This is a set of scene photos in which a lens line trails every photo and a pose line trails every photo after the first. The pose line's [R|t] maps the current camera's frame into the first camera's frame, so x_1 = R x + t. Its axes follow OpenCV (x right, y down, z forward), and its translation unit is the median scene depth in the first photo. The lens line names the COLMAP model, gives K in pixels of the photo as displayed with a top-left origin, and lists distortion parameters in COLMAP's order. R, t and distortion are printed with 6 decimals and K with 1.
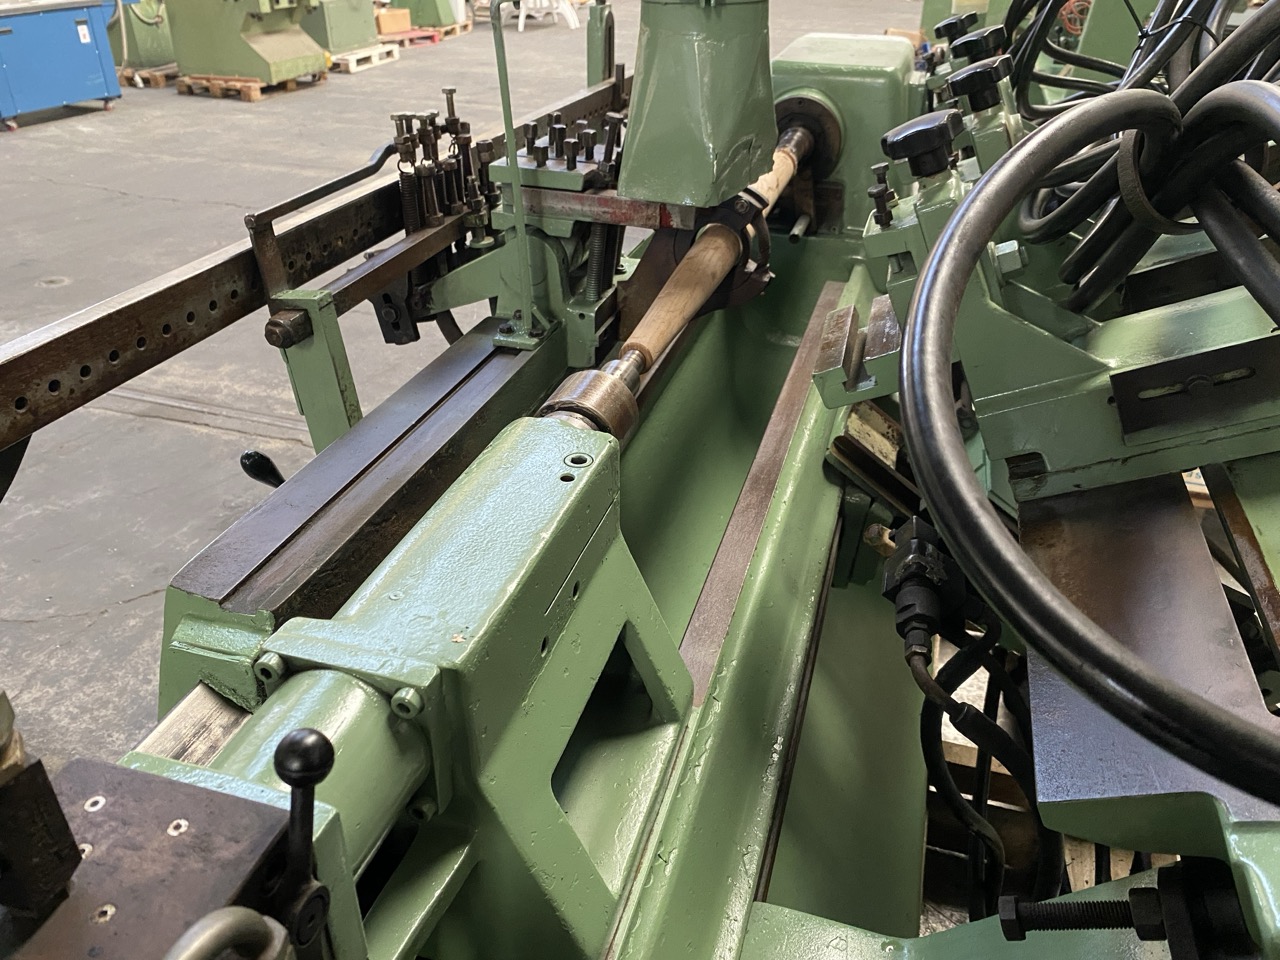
lens RADIAL K [[983.8, 0, 643.2], [0, 983.8, 481.6], [0, 0, 1]] dist [0.017348, -0.014068]
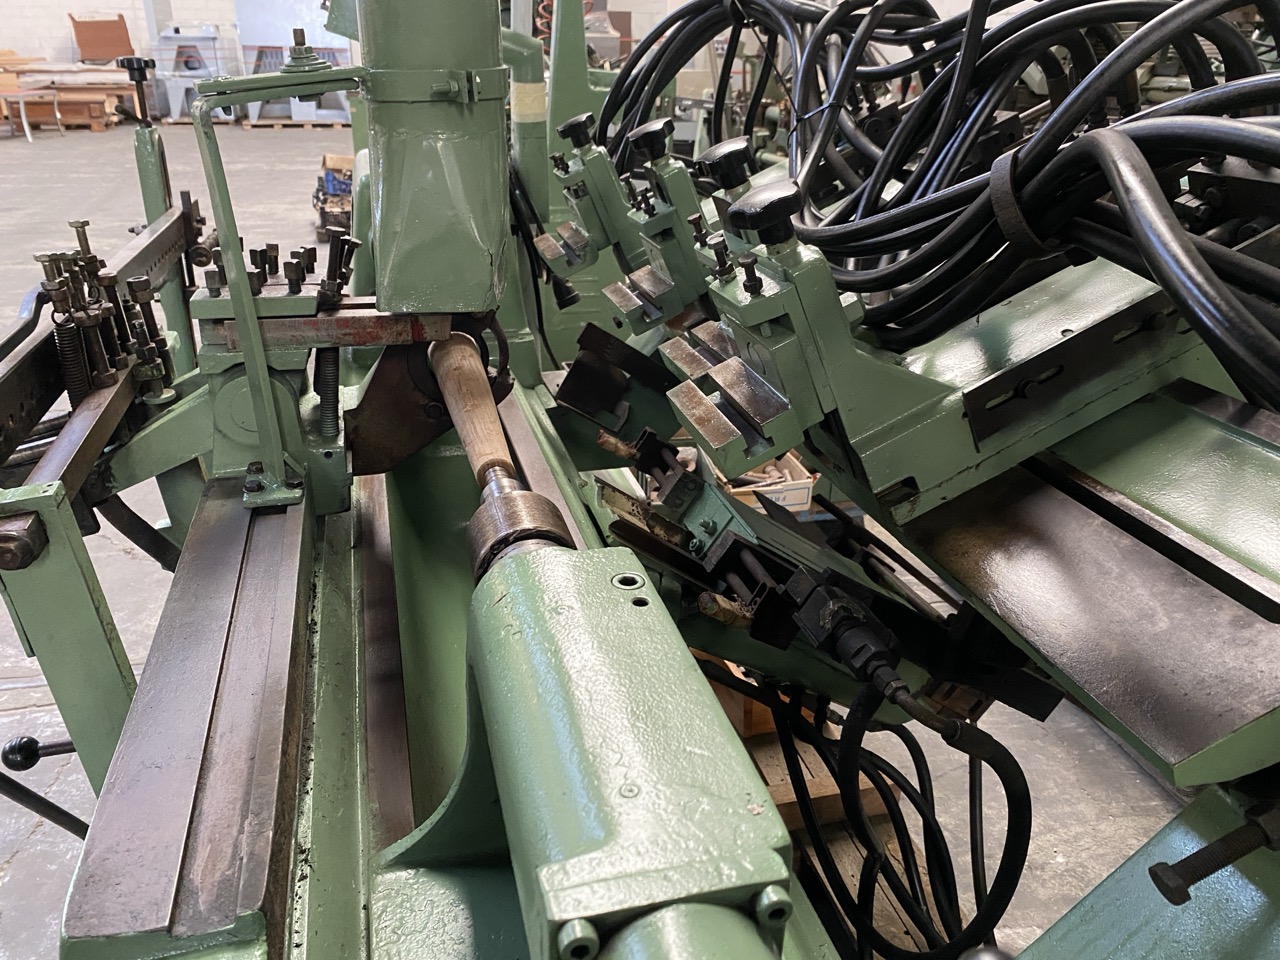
lens RADIAL K [[983.8, 0, 641.2], [0, 983.8, 478.1], [0, 0, 1]] dist [0.017348, -0.014068]
pose [[0.855288, -0.210265, 0.473573, -0.262537], [0.262642, 0.963776, -0.046427, -0.039194], [-0.446656, 0.164089, 0.879530, 0.127016]]
